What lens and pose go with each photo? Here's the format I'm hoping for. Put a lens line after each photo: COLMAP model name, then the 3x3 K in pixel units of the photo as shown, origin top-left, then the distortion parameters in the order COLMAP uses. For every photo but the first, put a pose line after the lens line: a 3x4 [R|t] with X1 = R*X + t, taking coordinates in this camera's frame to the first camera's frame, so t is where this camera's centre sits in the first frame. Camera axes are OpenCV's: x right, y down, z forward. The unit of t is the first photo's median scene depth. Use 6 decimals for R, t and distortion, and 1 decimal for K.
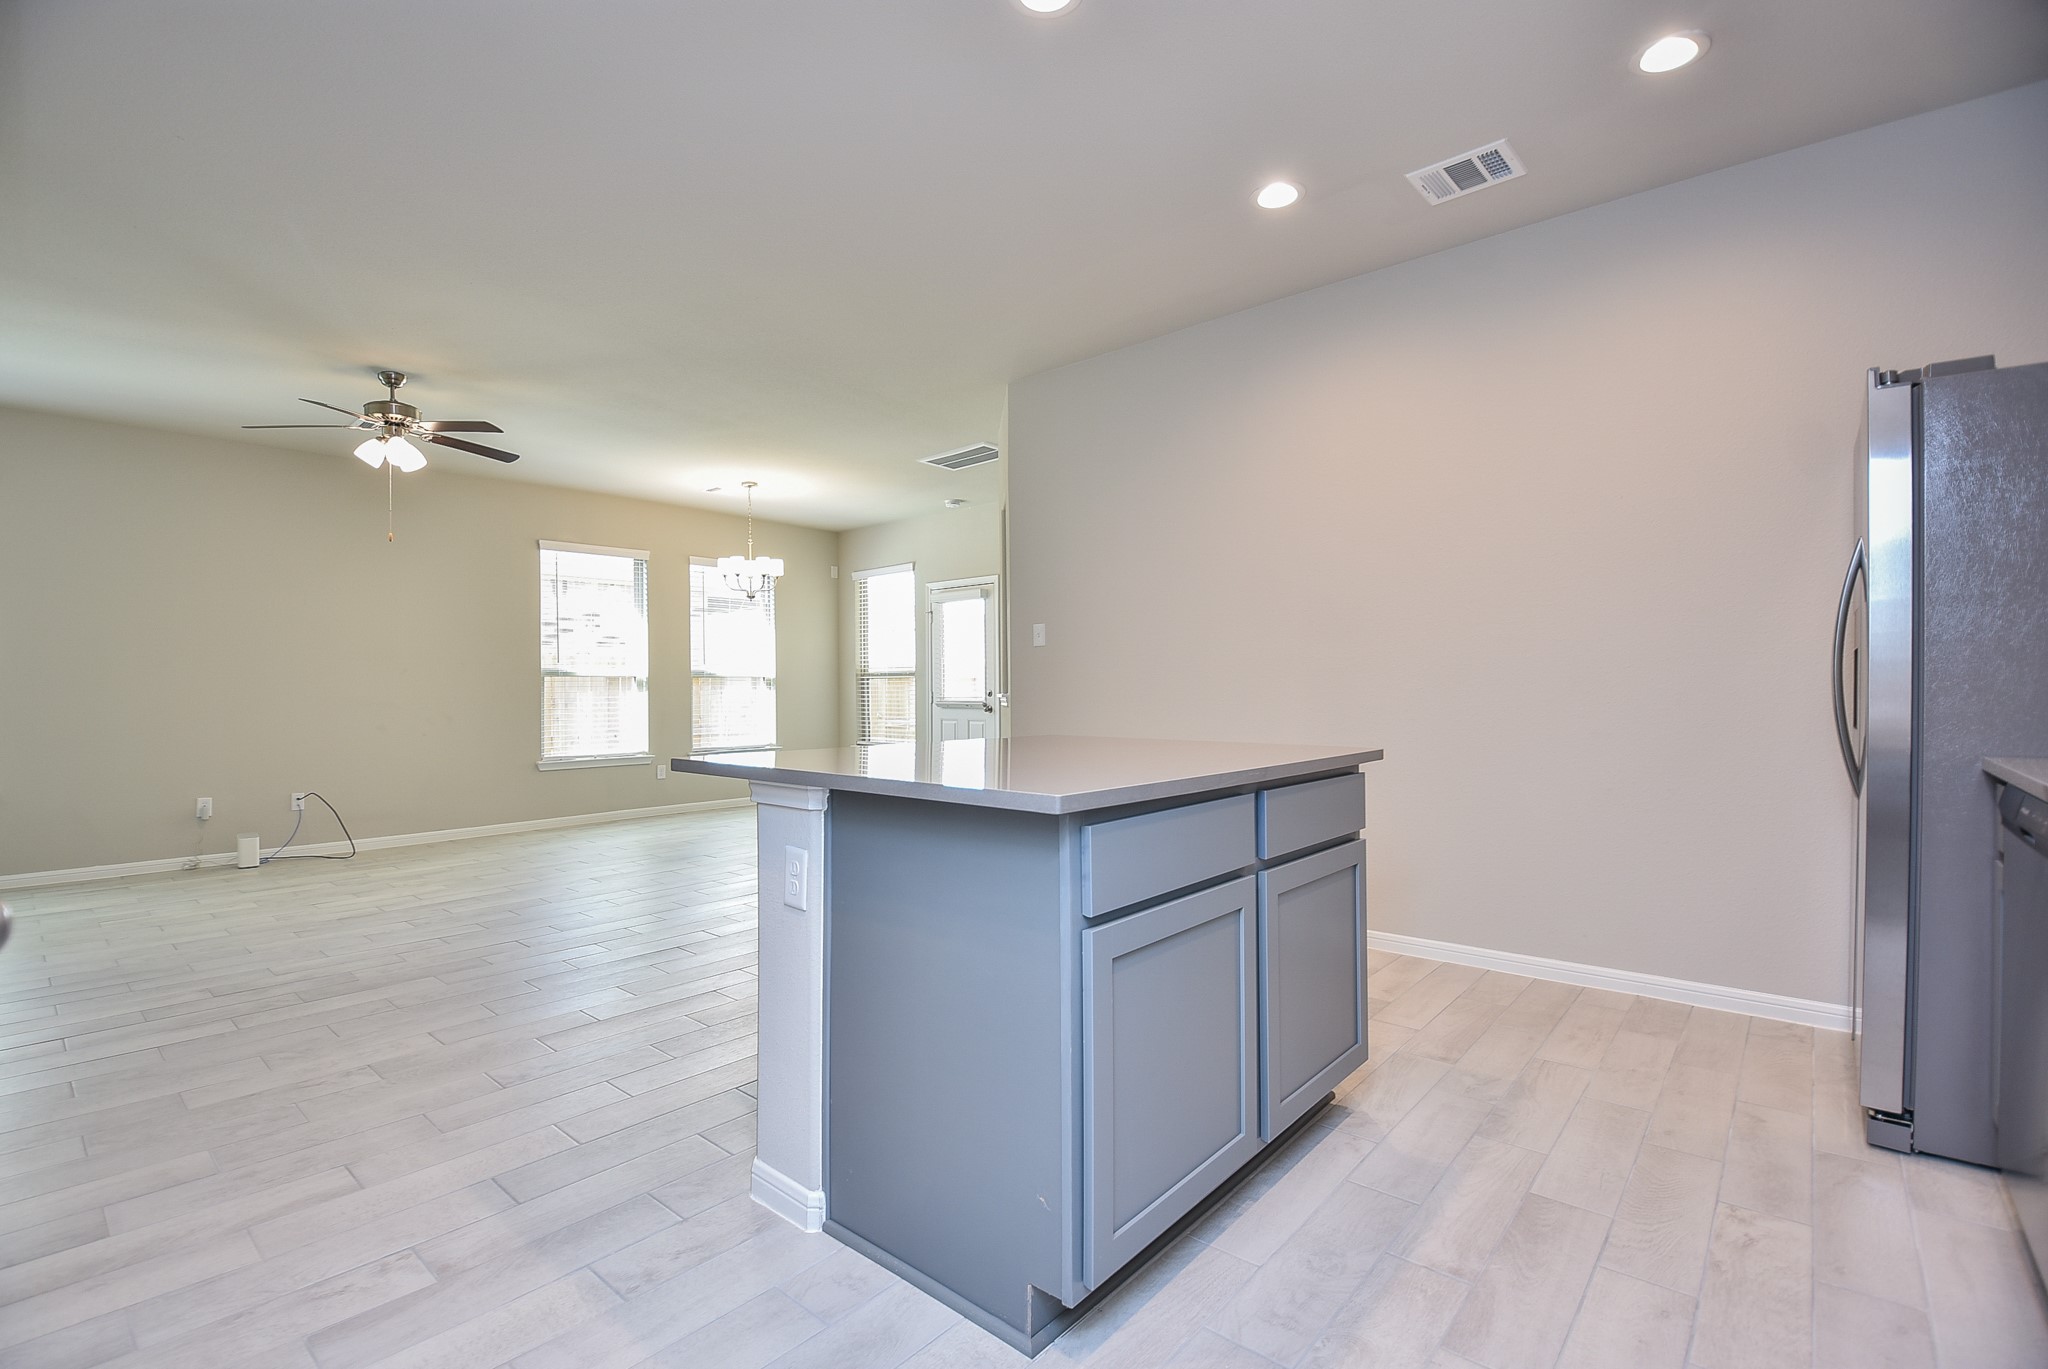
lens RADIAL K [[915.0, 0, 1025.7], [0, 915.0, 703.1], [0, 0, 1]] dist [0.004592, -0.016095]
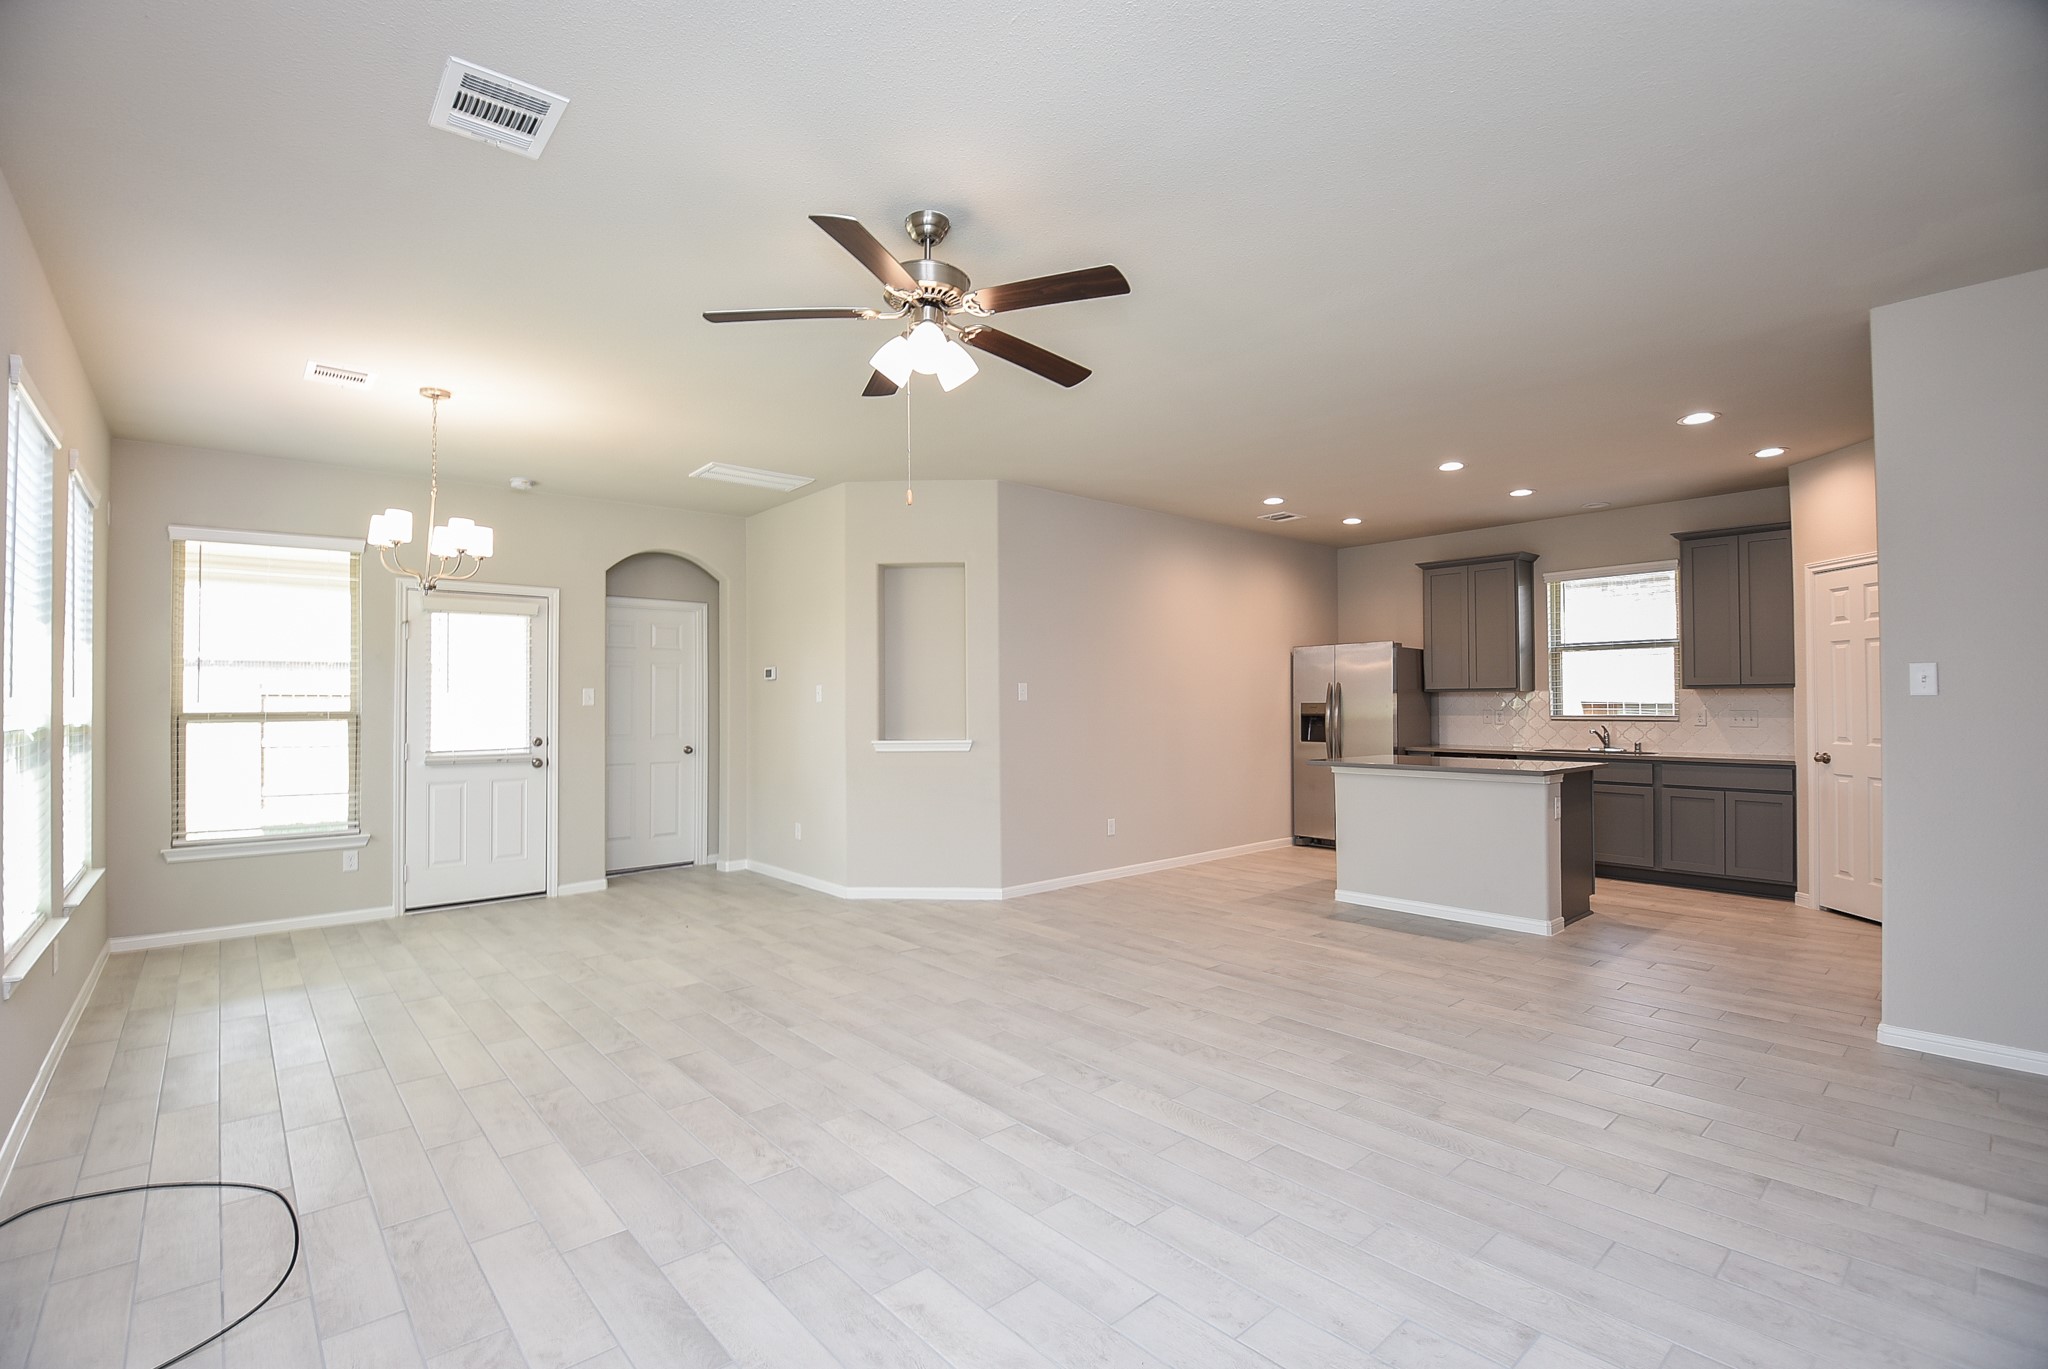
lens RADIAL K [[915.0, 0, 1028.4], [0, 915.0, 682.0], [0, 0, 1]] dist [0.004592, -0.016095]
pose [[0.162937, 0.029568, 0.986193, -0.736517], [0.029579, 0.998955, -0.034838, -0.022641], [-0.986193, 0.034847, 0.161893, 0.494452]]
